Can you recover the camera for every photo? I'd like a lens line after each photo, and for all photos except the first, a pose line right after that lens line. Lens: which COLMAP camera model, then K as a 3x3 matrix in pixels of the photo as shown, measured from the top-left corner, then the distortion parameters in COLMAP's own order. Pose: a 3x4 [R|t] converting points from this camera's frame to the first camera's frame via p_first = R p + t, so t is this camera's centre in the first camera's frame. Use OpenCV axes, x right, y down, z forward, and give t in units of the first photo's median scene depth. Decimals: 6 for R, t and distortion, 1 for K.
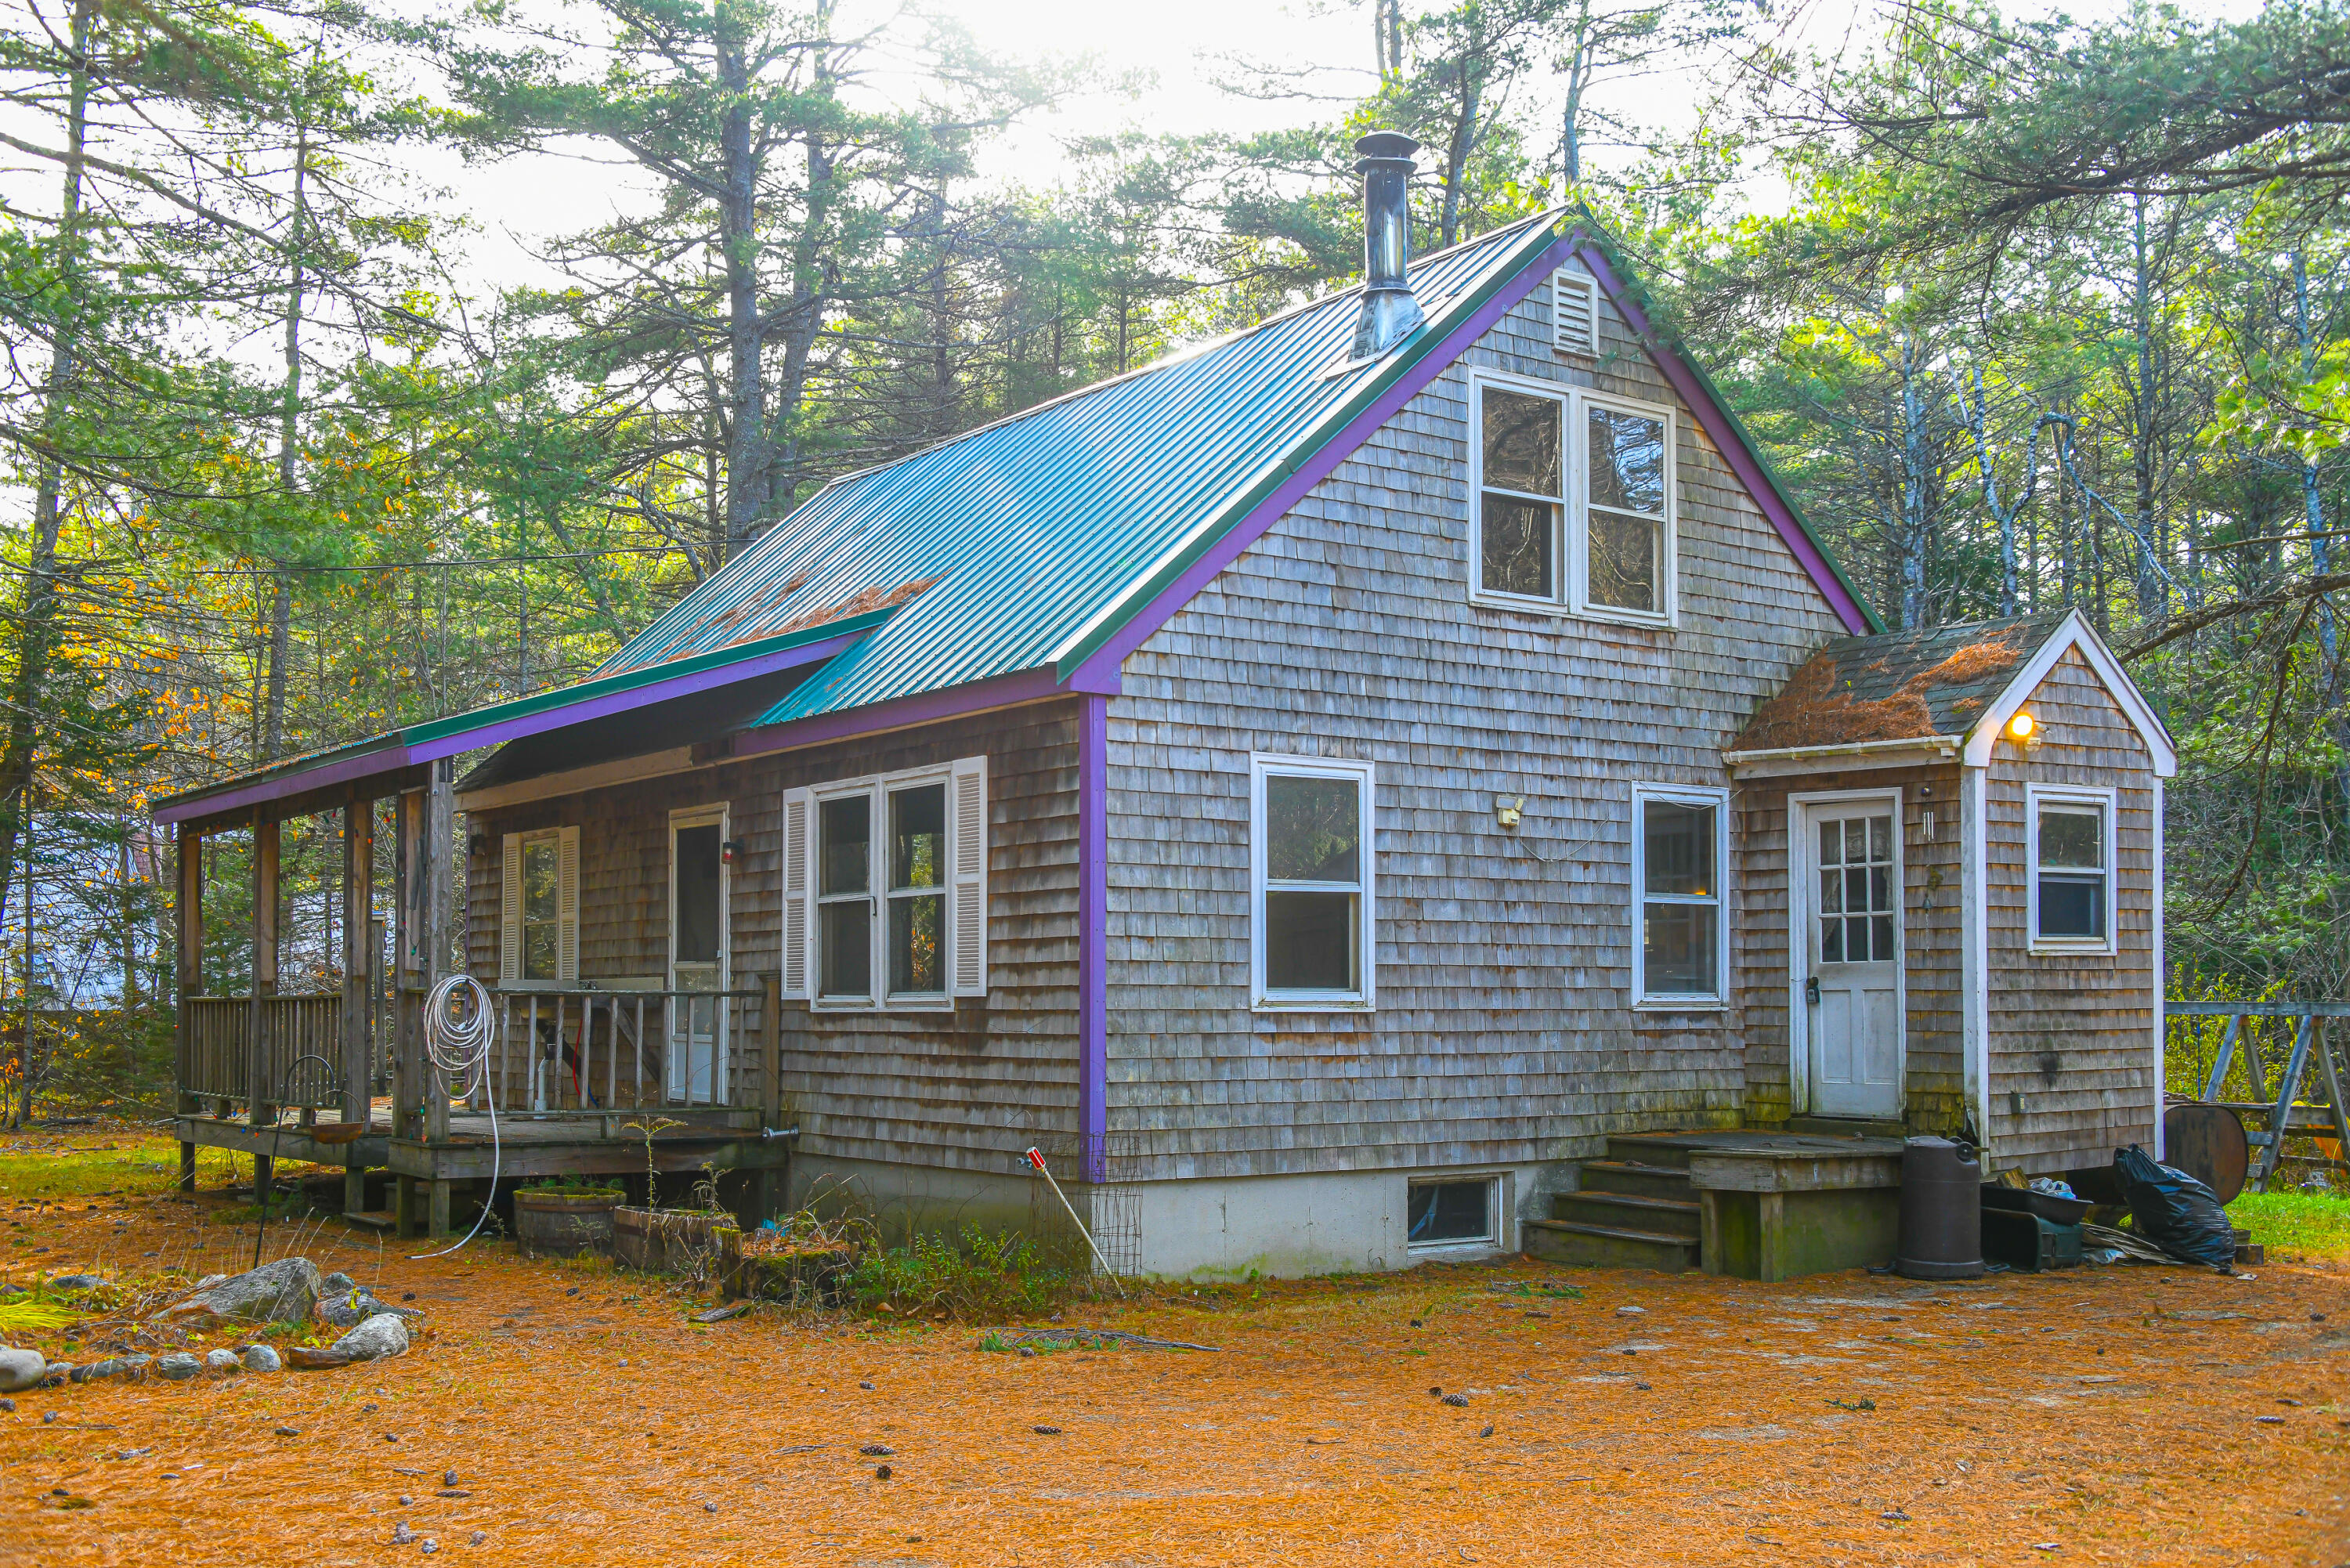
lens RADIAL K [[2395.6, 0, 1206.6], [0, 2395.6, 844.9], [0, 0, 1]] dist [0.010918, 0.023425]
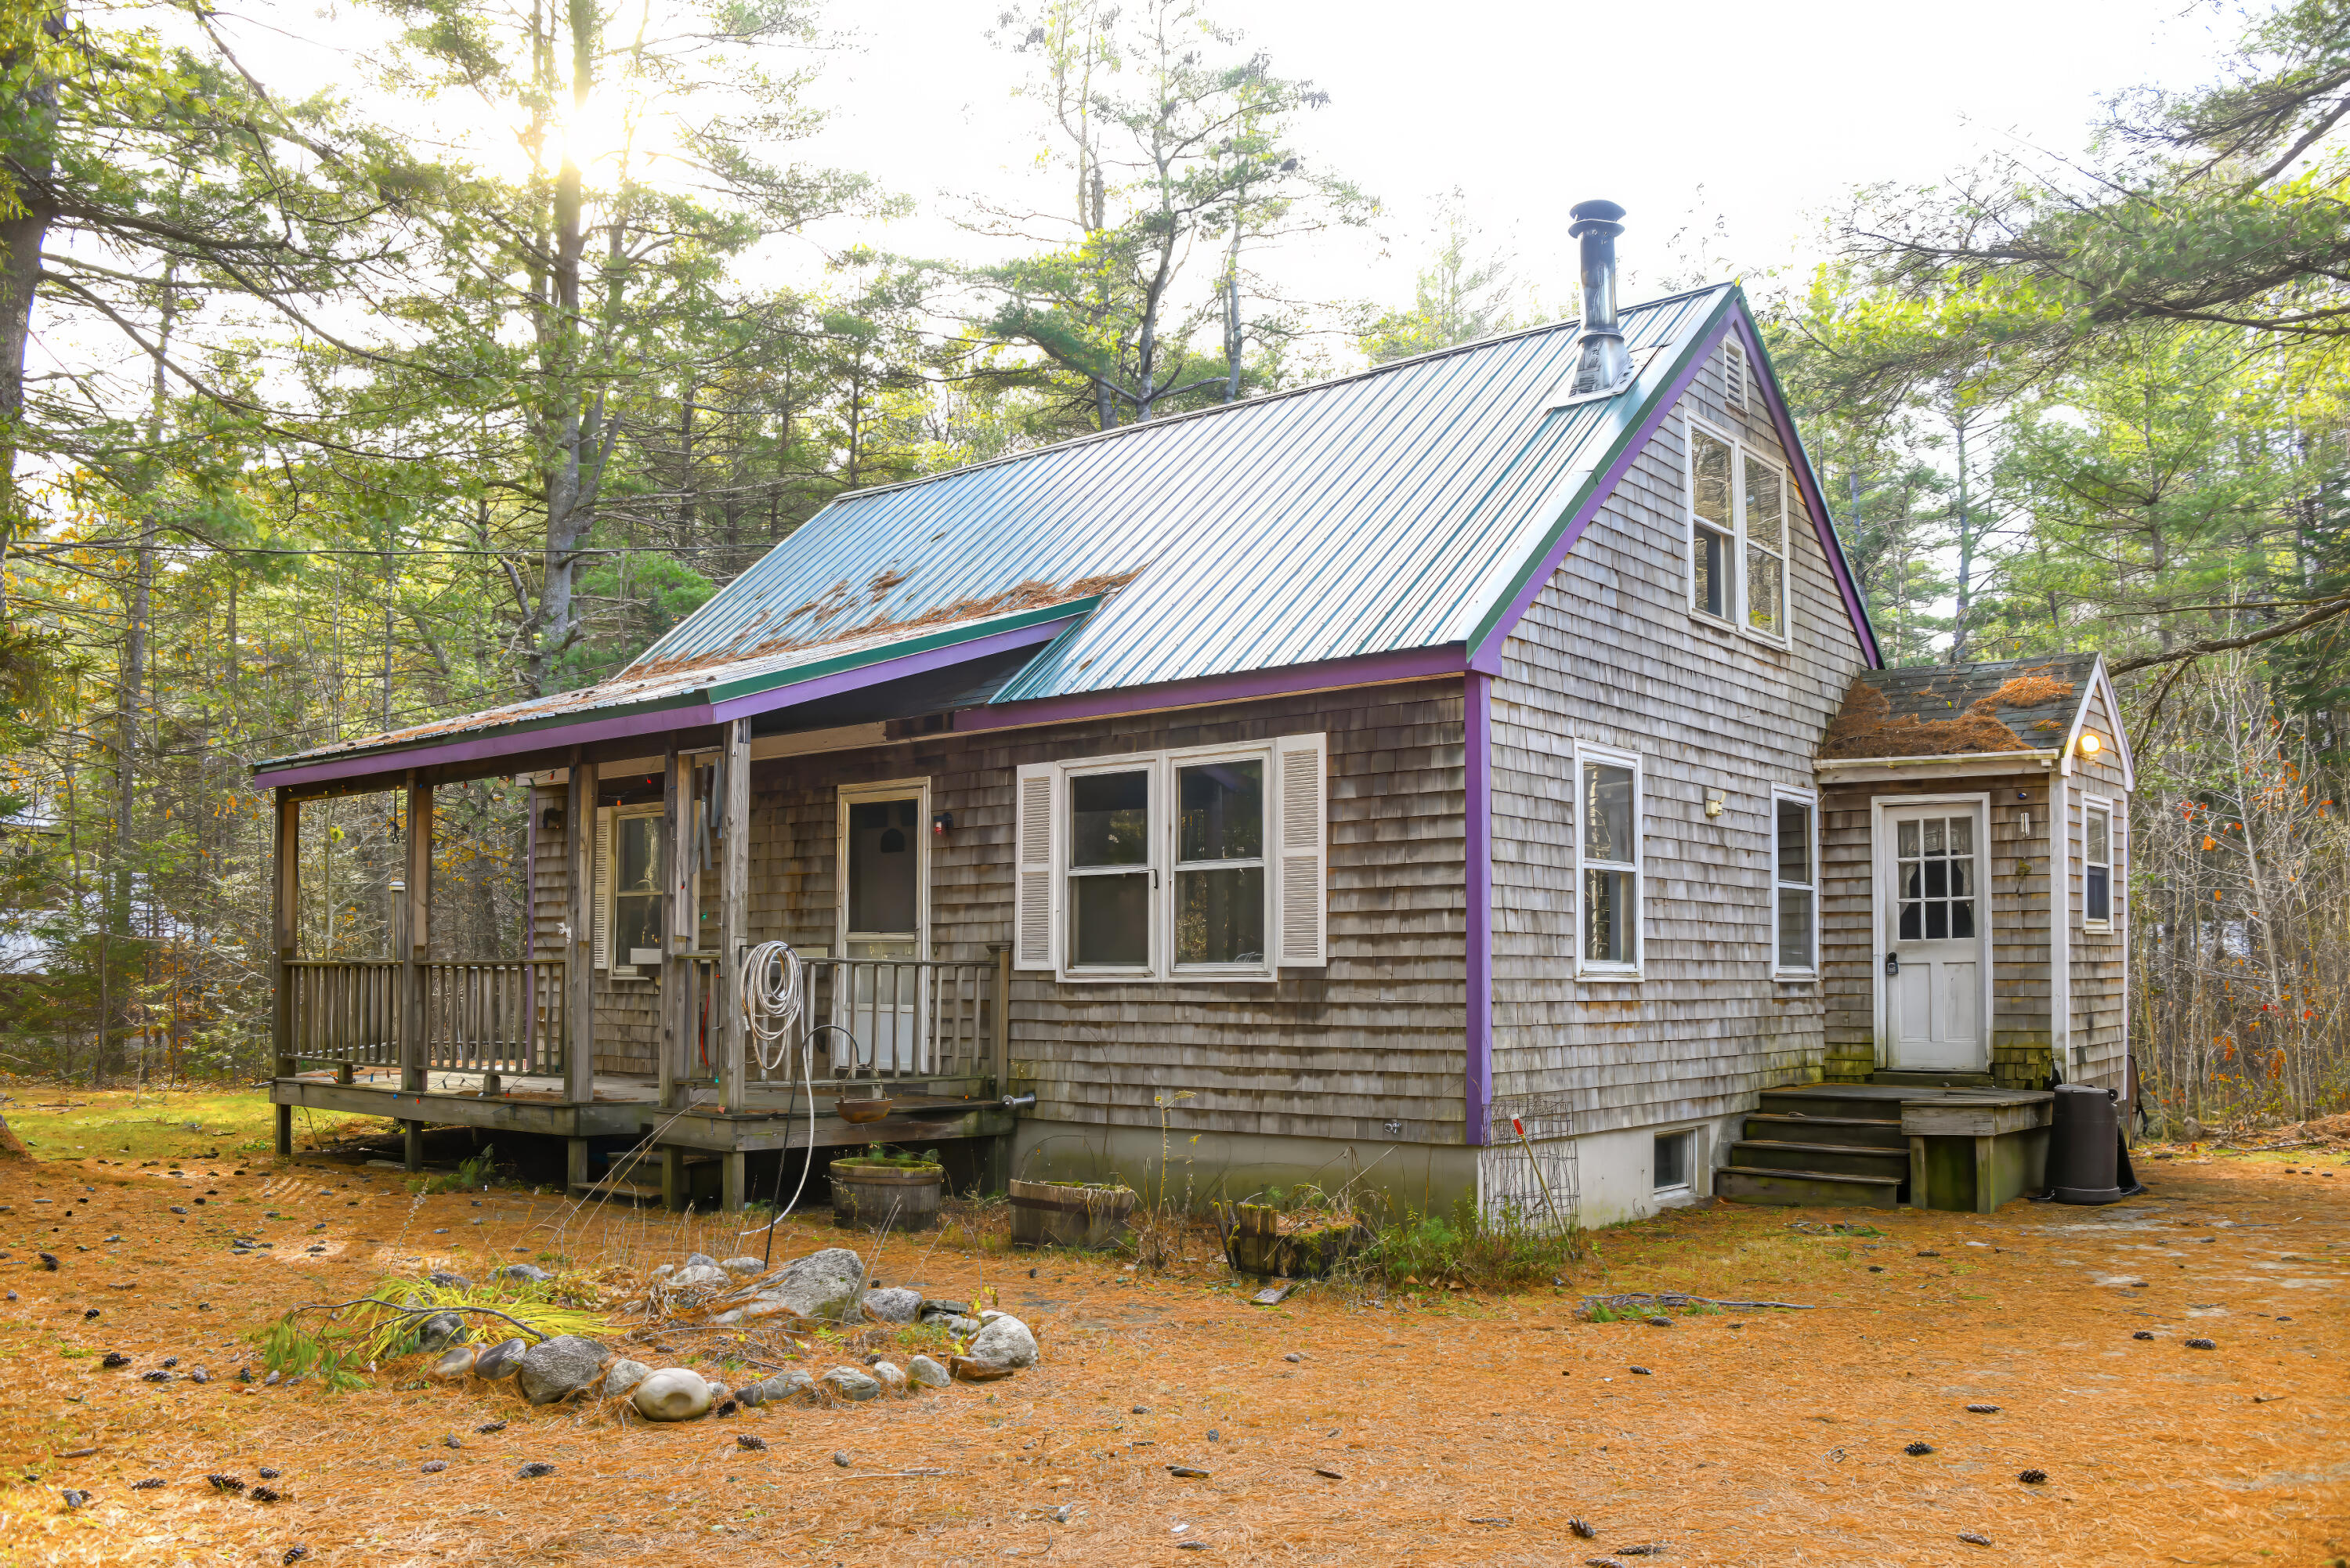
lens RADIAL K [[1862.2, 0, 1176.5], [0, 1862.2, 805.0], [0, 0, 1]] dist [-0.108633, 0.009512]
pose [[0.966212, 0.027427, 0.256284, -0.343862], [-0.019734, 0.999275, -0.032543, 0.020448], [-0.256991, 0.026386, 0.966054, 0.234815]]
